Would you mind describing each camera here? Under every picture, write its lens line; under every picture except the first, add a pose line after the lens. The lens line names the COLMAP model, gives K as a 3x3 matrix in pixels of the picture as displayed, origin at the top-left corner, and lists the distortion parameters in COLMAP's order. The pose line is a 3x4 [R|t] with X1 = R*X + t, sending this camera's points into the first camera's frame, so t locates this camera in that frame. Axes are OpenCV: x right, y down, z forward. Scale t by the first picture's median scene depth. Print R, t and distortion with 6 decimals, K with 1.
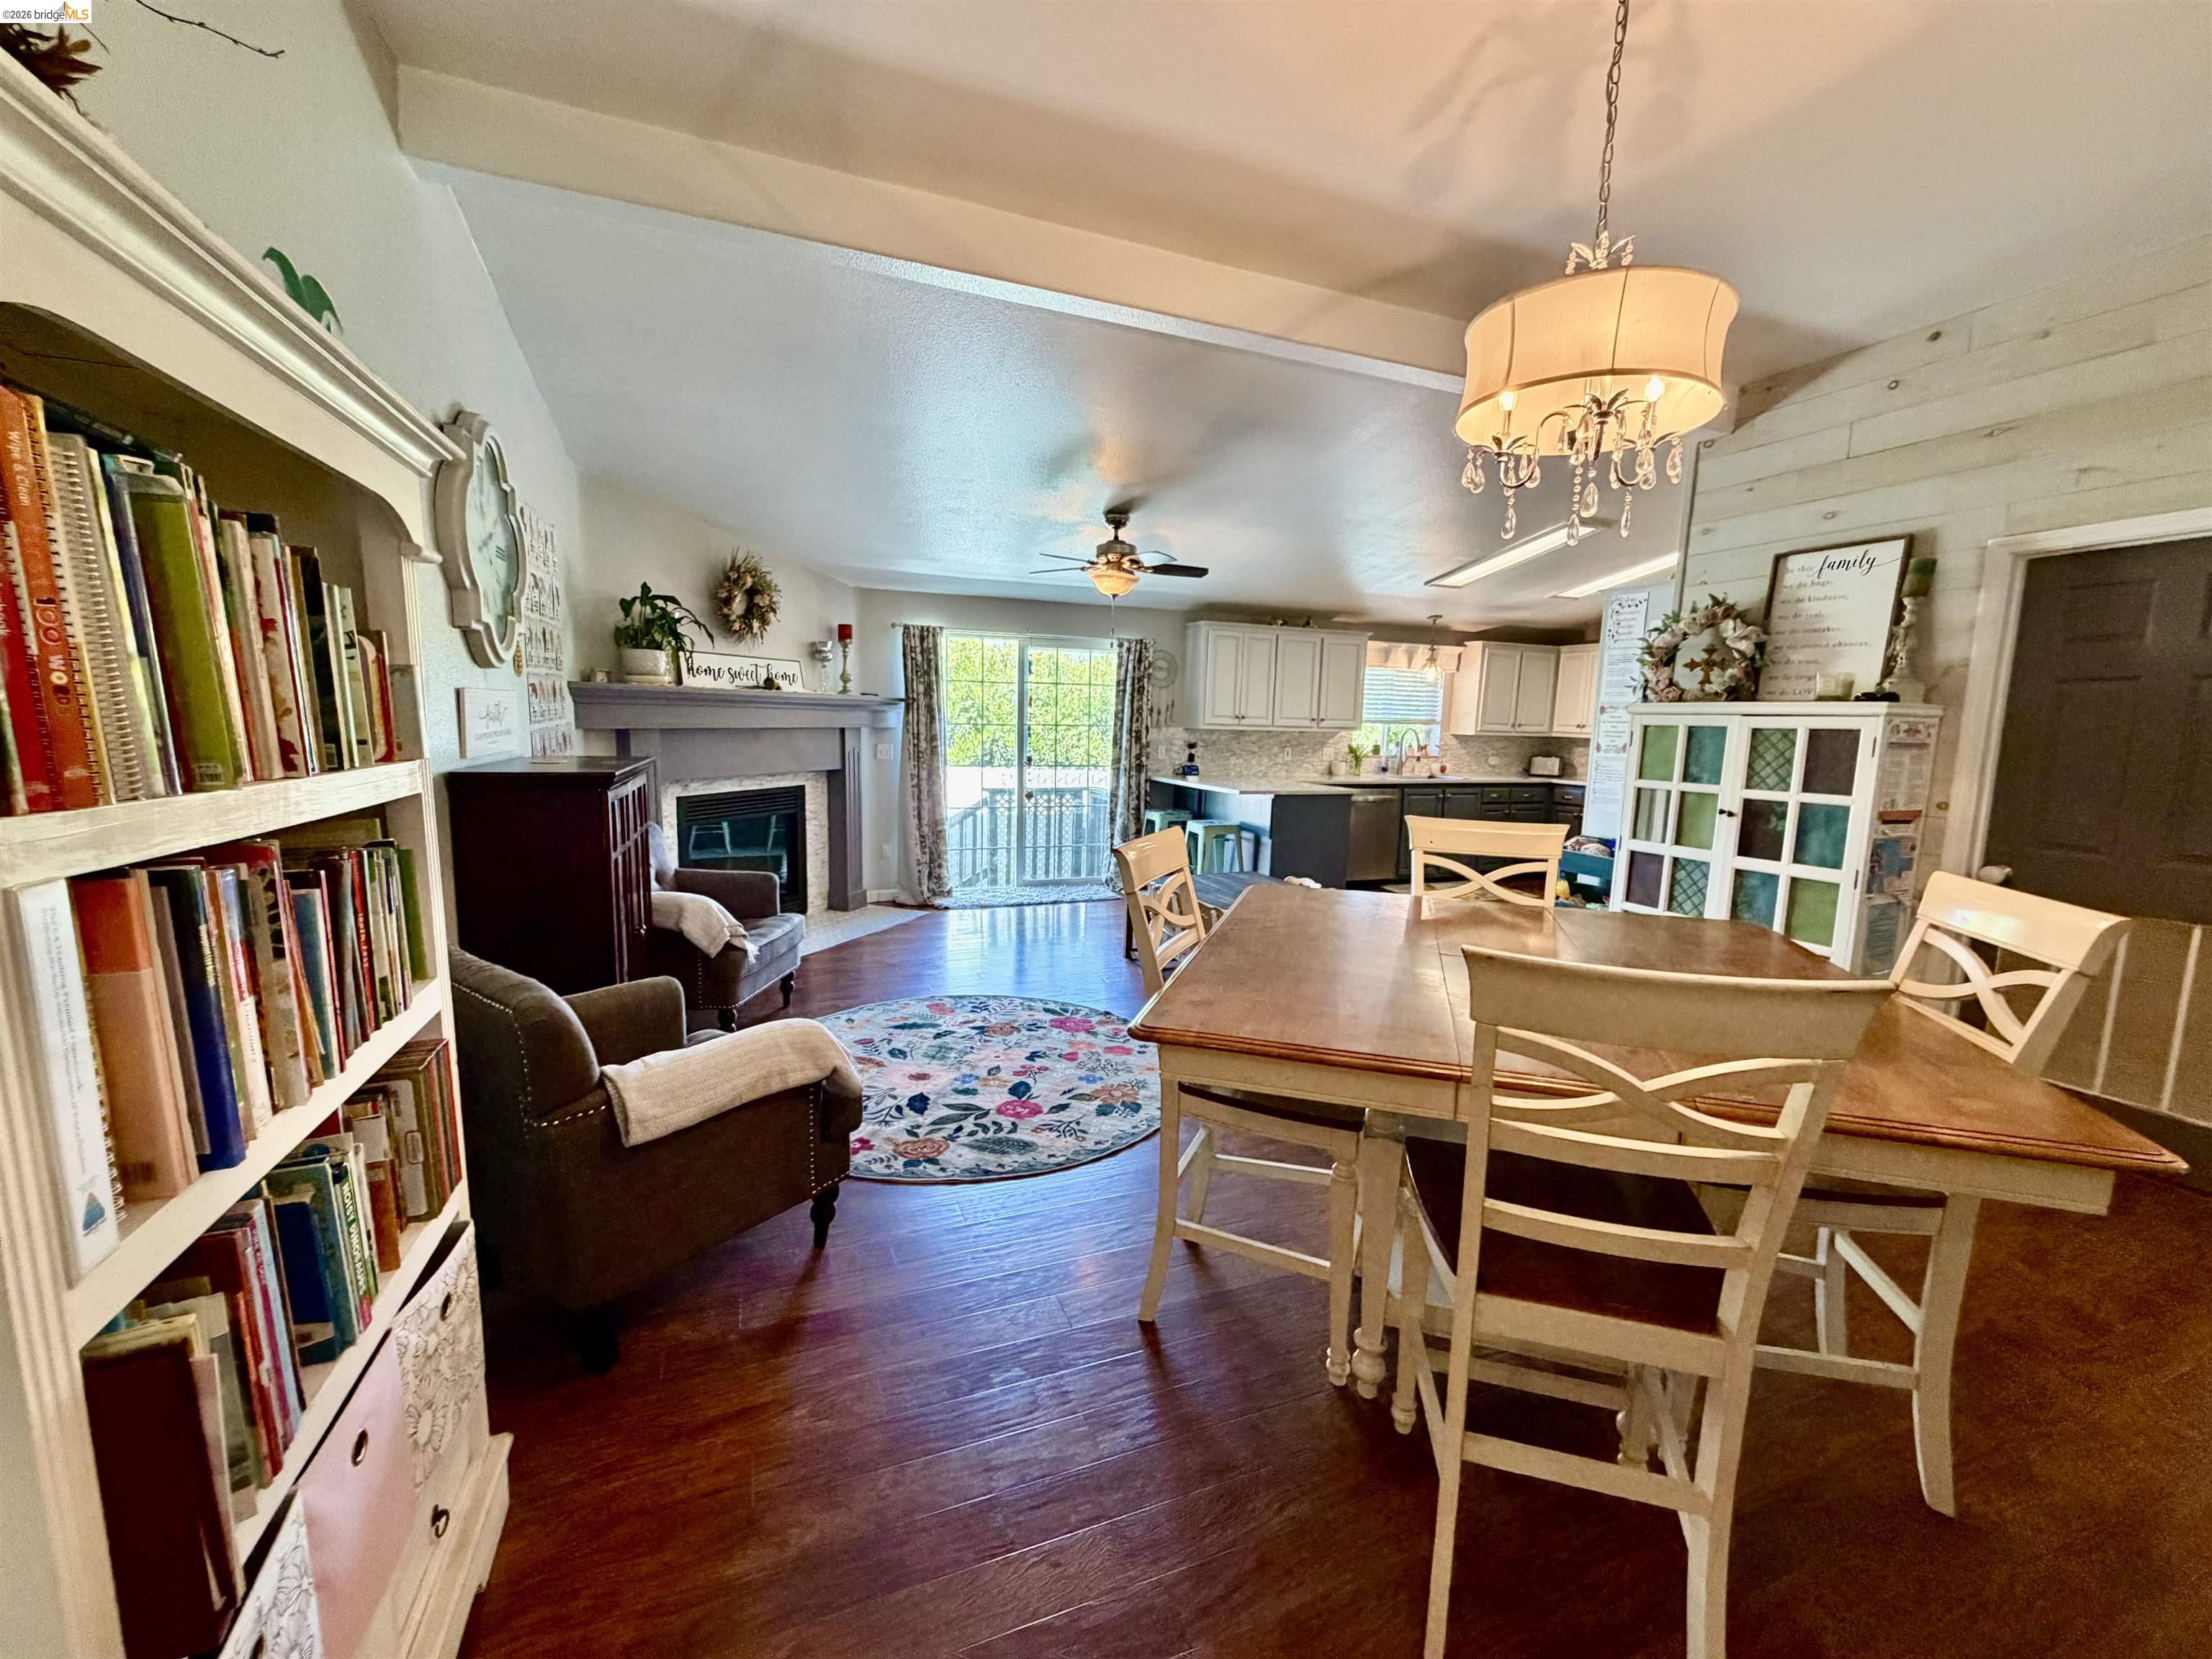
lens RADIAL K [[881.9, 0, 1097.1], [0, 881.9, 836.2], [0, 0, 1]] dist [-0.000428, 0.000261]
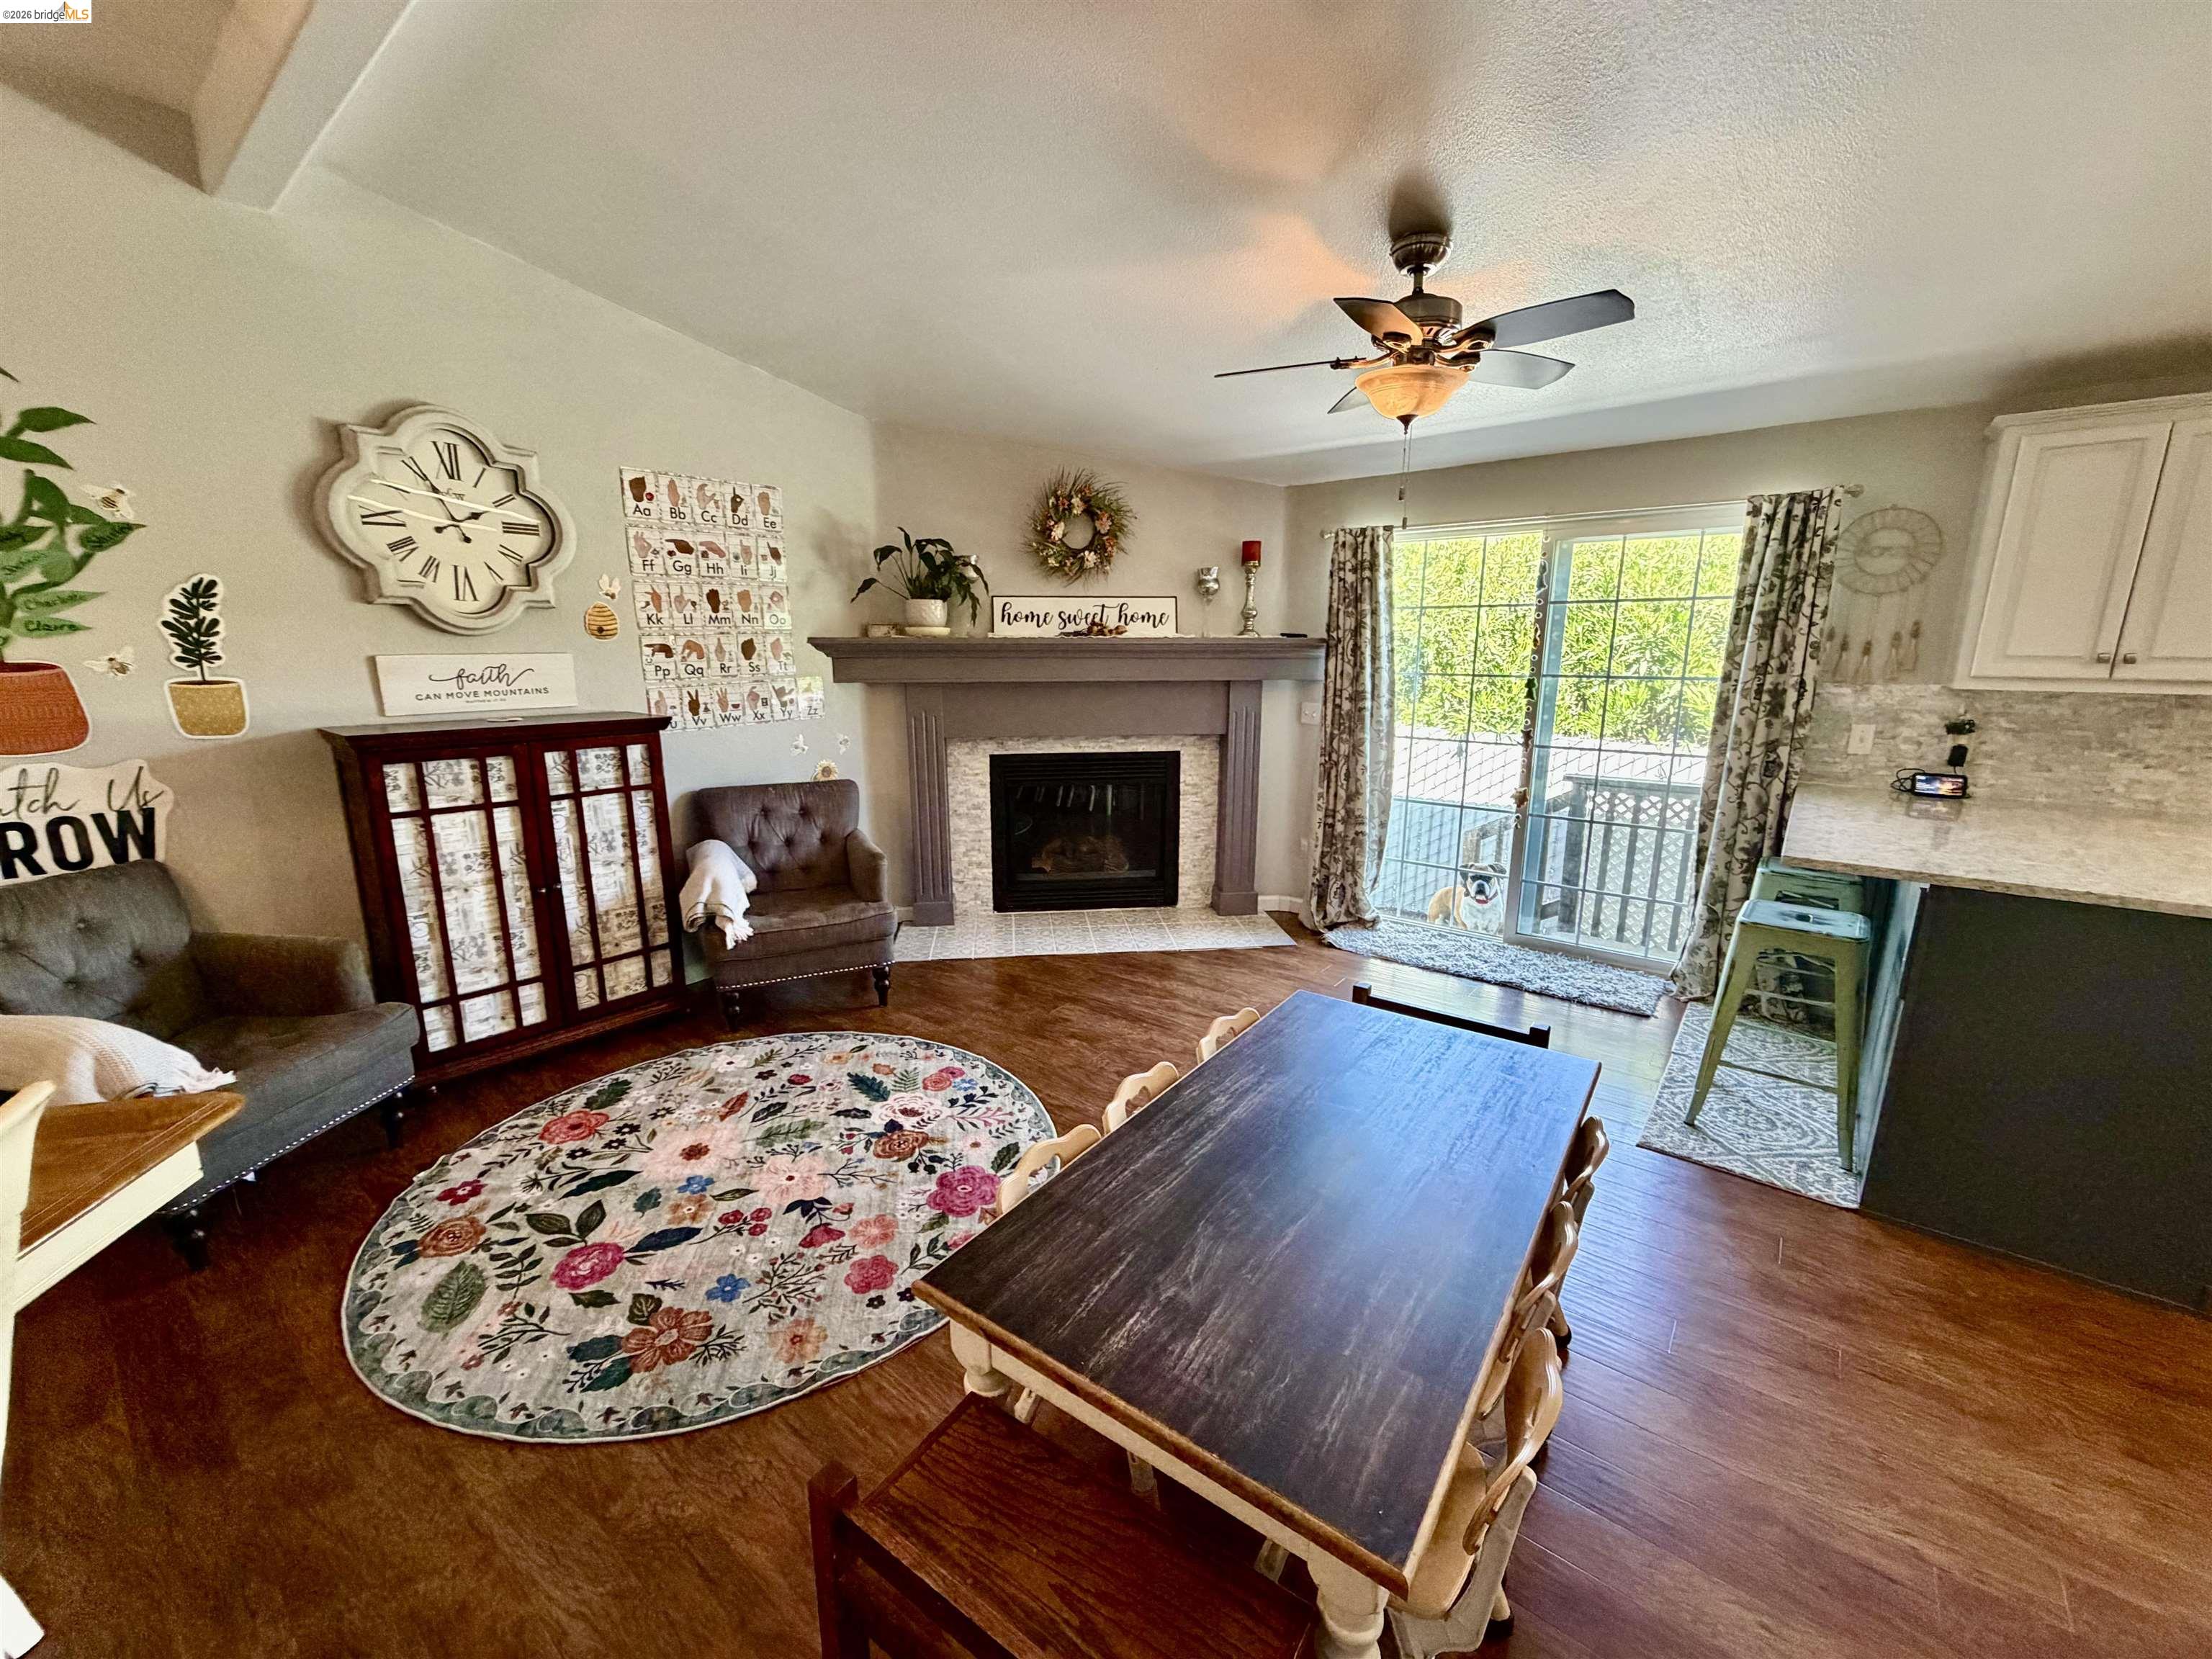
lens RADIAL K [[881.9, 0, 1097.7], [0, 881.9, 834.6], [0, 0, 1]] dist [-0.000428, 0.000261]
pose [[0.493717, 0.160849, -0.854617, 0.417557], [-0.104089, 0.986611, 0.125559, -0.094445], [0.863371, 0.026966, 0.503849, 0.652417]]
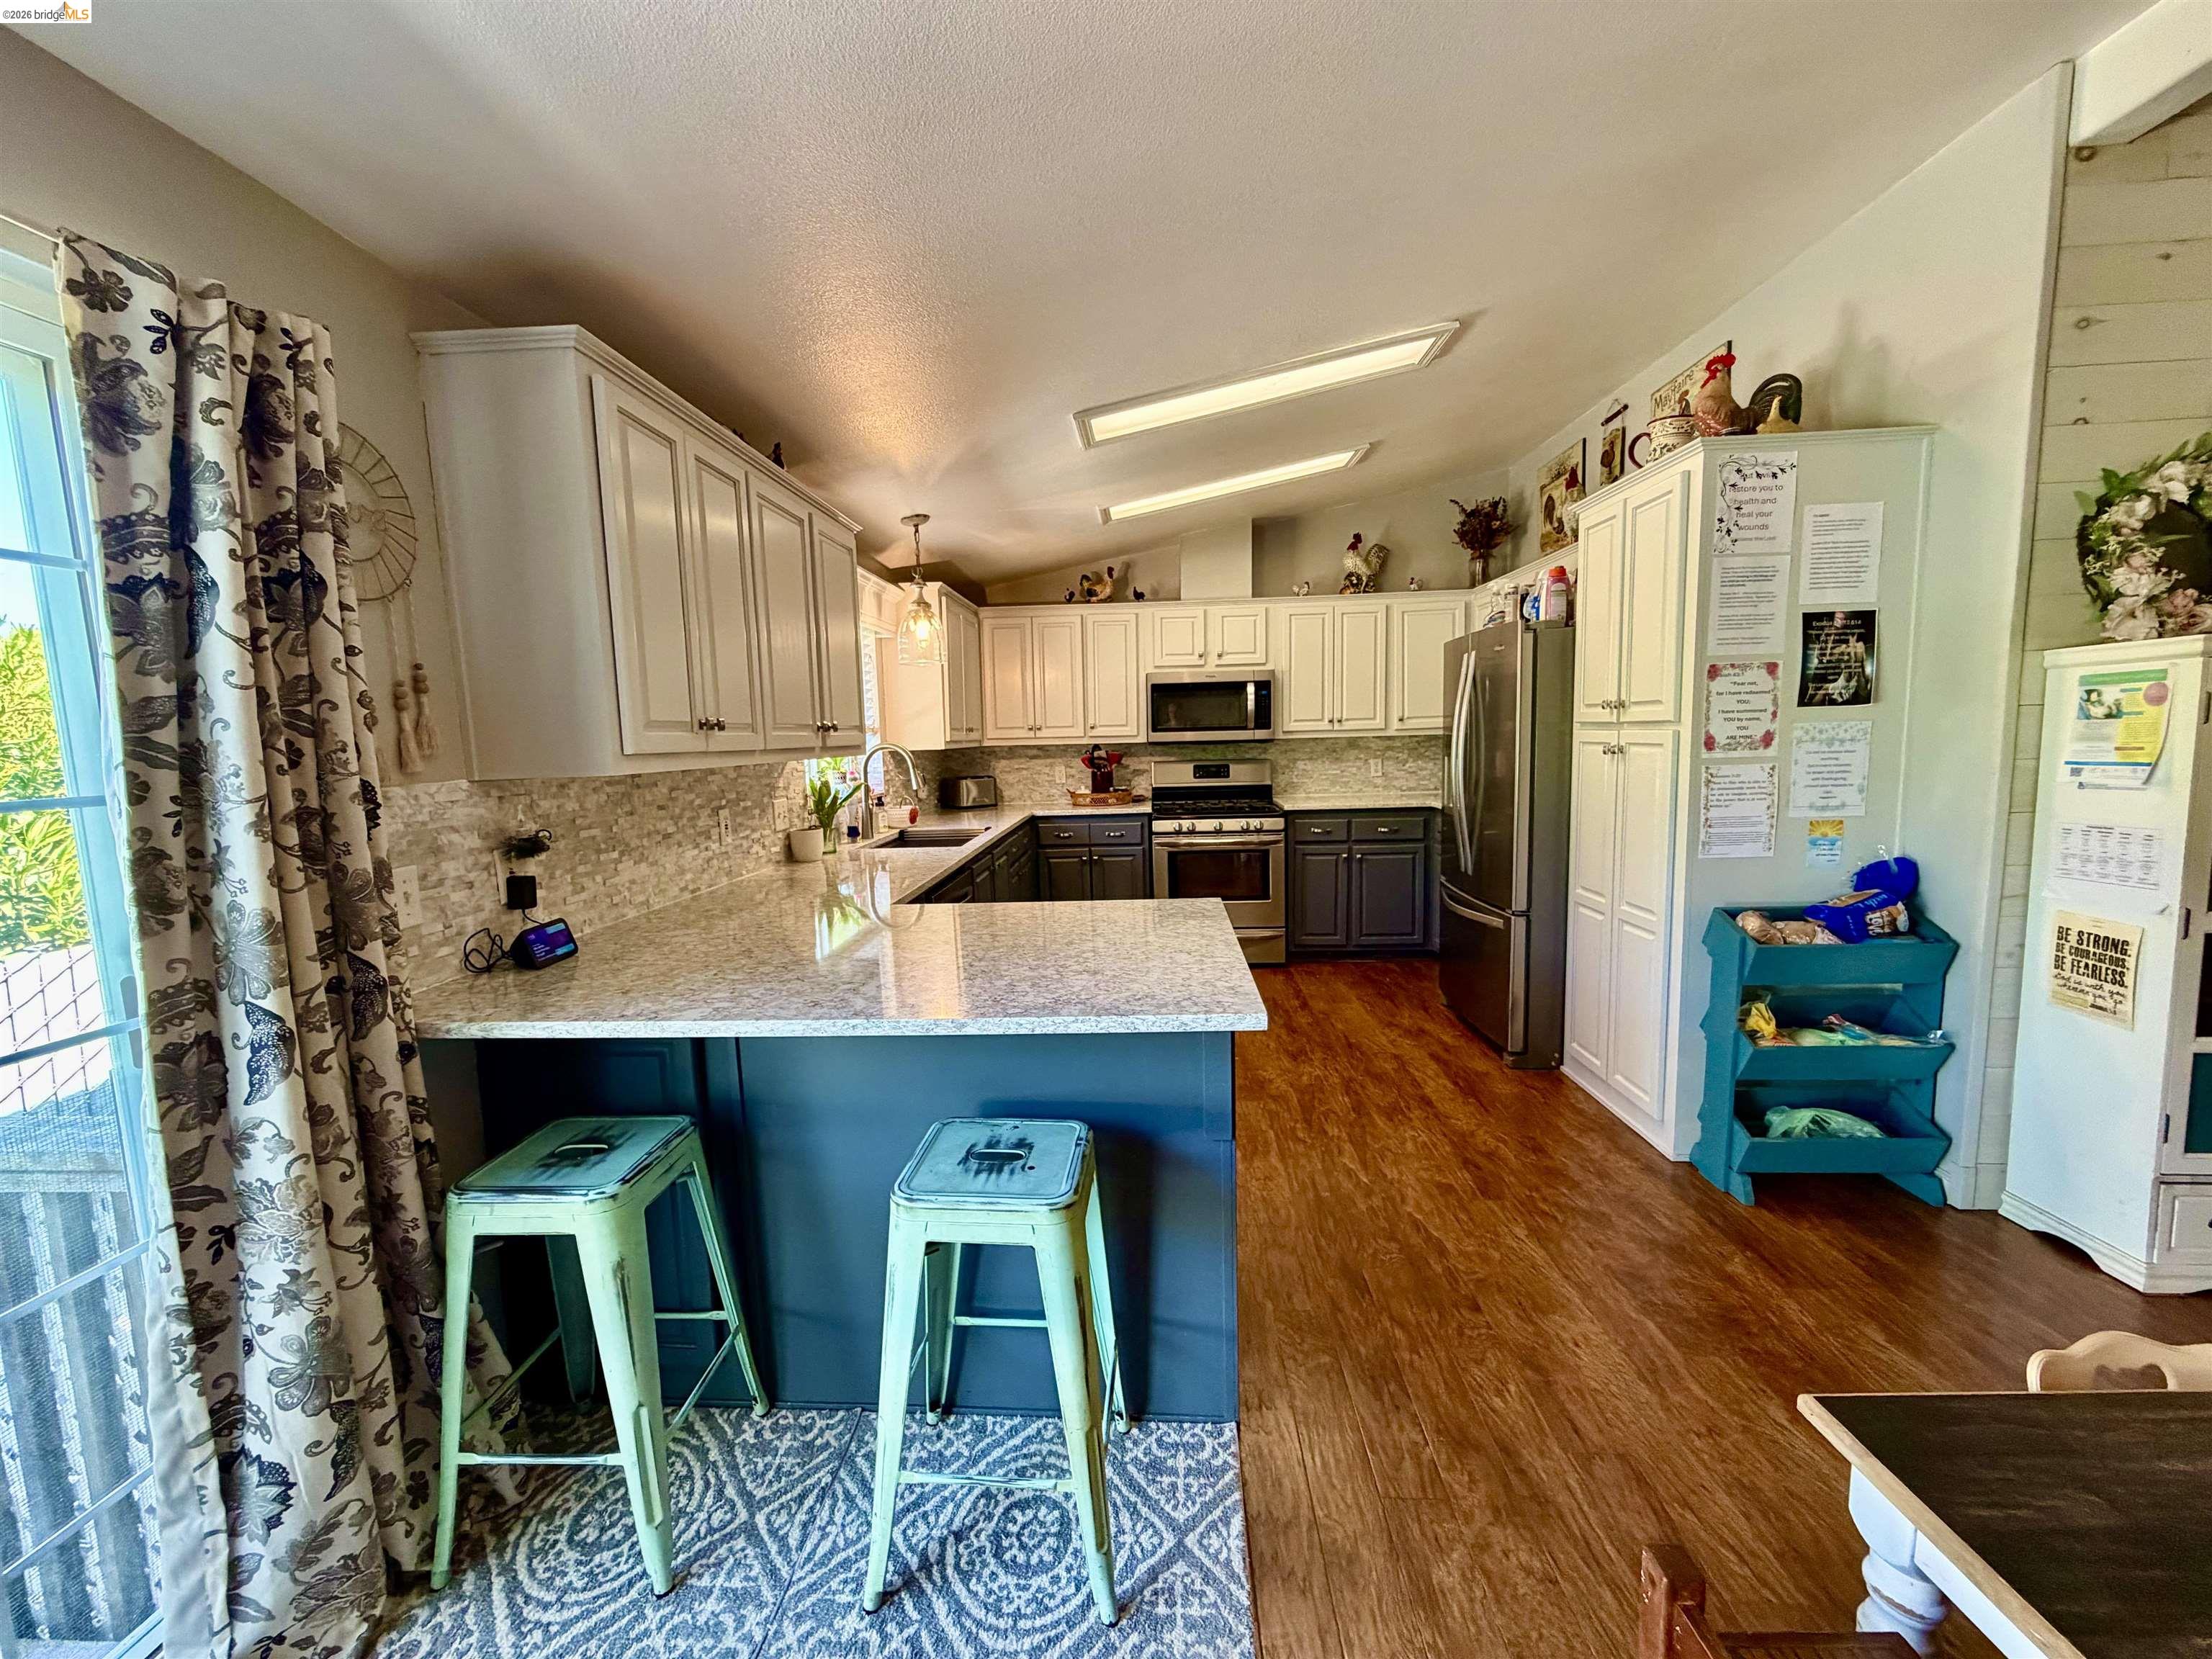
lens RADIAL K [[881.9, 0, 1096.9], [0, 881.9, 833.8], [0, 0, 1]] dist [-0.000428, 0.000261]
pose [[0.422233, -0.139921, 0.895624, -0.075567], [0.161986, 0.983759, 0.077324, -0.150714], [-0.891897, 0.112430, 0.438040, 1.129844]]
